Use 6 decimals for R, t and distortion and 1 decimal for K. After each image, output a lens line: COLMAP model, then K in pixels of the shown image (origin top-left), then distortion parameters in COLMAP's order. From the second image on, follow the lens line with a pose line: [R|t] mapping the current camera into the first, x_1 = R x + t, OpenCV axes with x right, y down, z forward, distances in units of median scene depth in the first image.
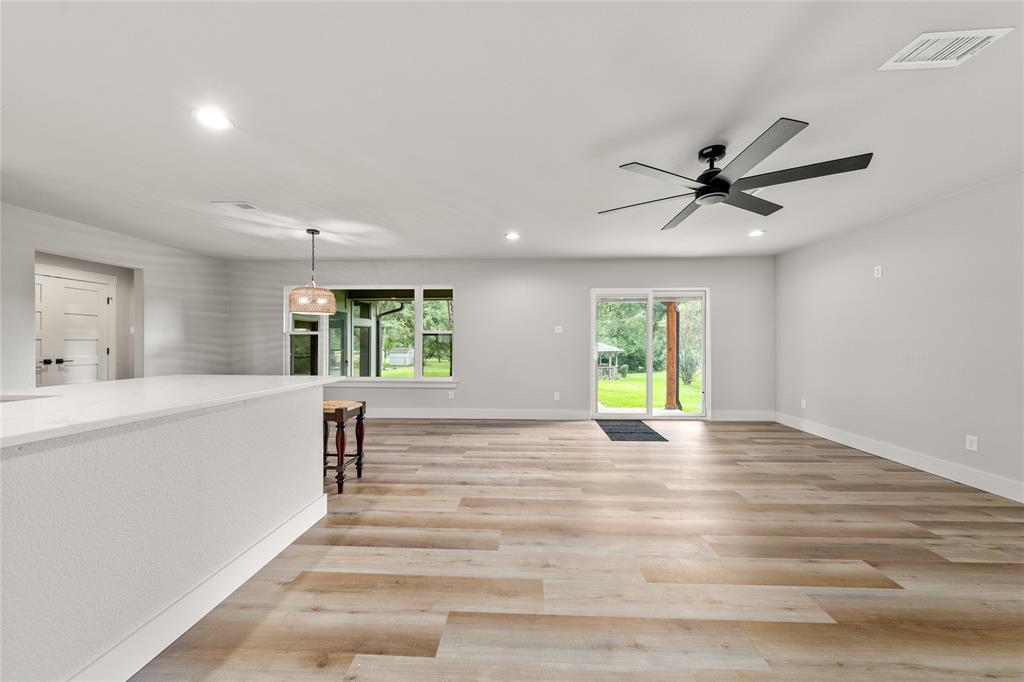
lens RADIAL K [[355.2, 0, 514.7], [0, 355.2, 344.1], [0, 0, 1]] dist [-0.002587, -0.000008]
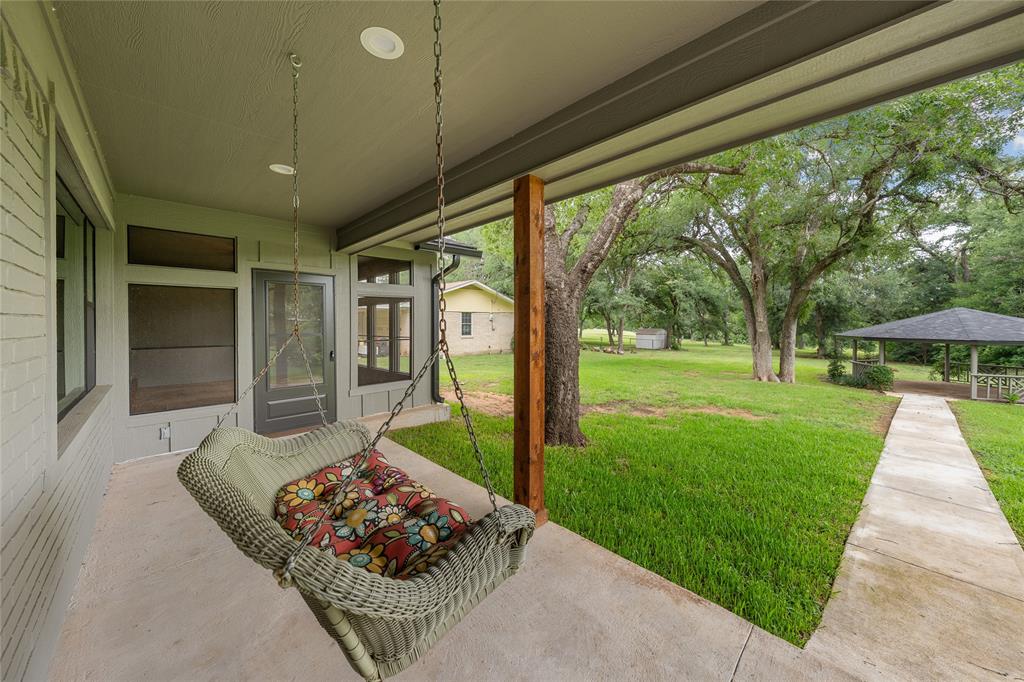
lens RADIAL K [[359.0, 0, 519.0], [0, 359.0, 327.8], [0, 0, 1]] dist [-0.001482, 0.000014]
pose [[0.740300, 0.007049, -0.672240, 0.405033], [0.000222, 0.999942, 0.010730, -0.003772], [0.672277, -0.008092, 0.740256, 1.579314]]
